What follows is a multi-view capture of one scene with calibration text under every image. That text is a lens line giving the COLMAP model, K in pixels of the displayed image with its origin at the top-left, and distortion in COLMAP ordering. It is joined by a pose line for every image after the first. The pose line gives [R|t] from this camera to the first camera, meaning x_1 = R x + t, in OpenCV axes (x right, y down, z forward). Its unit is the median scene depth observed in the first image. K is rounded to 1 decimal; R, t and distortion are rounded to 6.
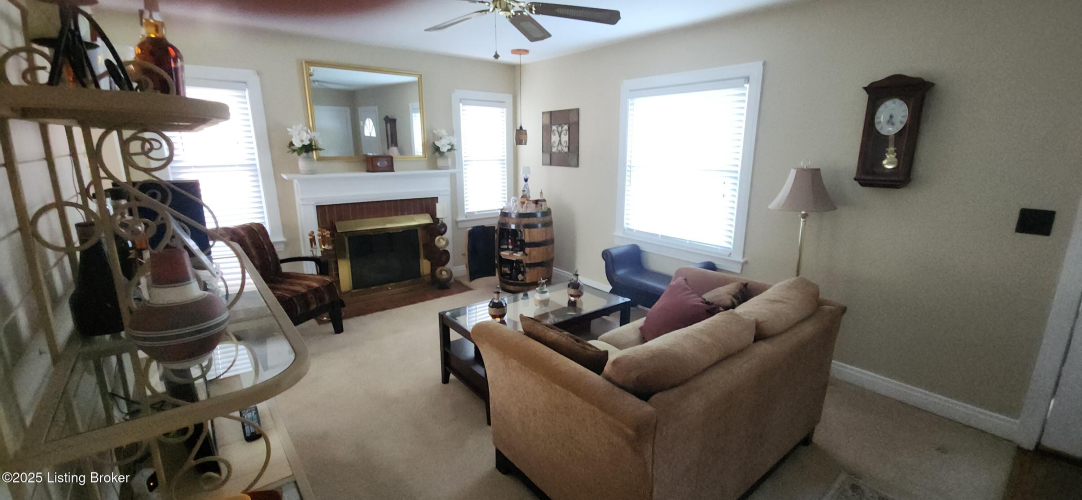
lens RADIAL K [[439.4, 0, 539.1], [0, 439.4, 251.3], [0, 0, 1]] dist [-0.000340, -0.000009]
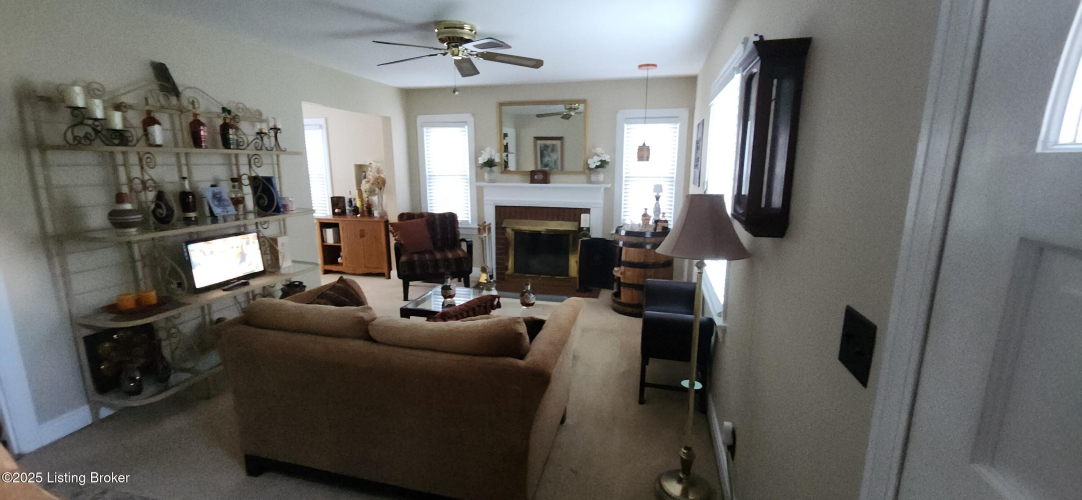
lens RADIAL K [[439.4, 0, 536.3], [0, 439.4, 248.0], [0, 0, 1]] dist [-0.000340, -0.000009]
pose [[0.588288, 0.153544, -0.793940, 0.643495], [-0.188827, 0.980749, 0.049757, -0.061771], [0.786296, 0.120646, 0.605956, 0.262034]]
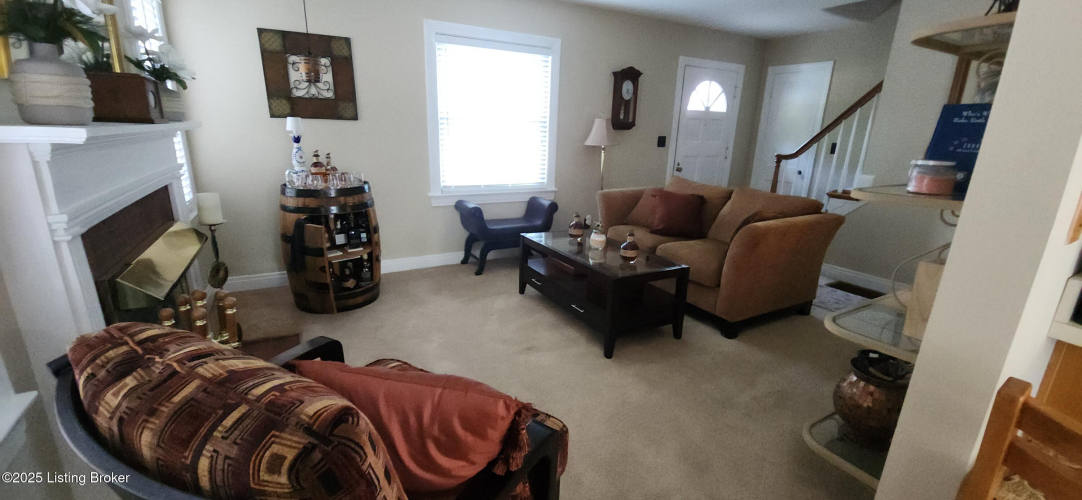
lens RADIAL K [[439.4, 0, 542.5], [0, 439.4, 249.5], [0, 0, 1]] dist [-0.000340, -0.000009]
pose [[0.153432, -0.259862, 0.953378, -0.673813], [0.207302, 0.951797, 0.226069, -0.088982], [-0.966170, 0.162951, 0.199907, 0.611869]]
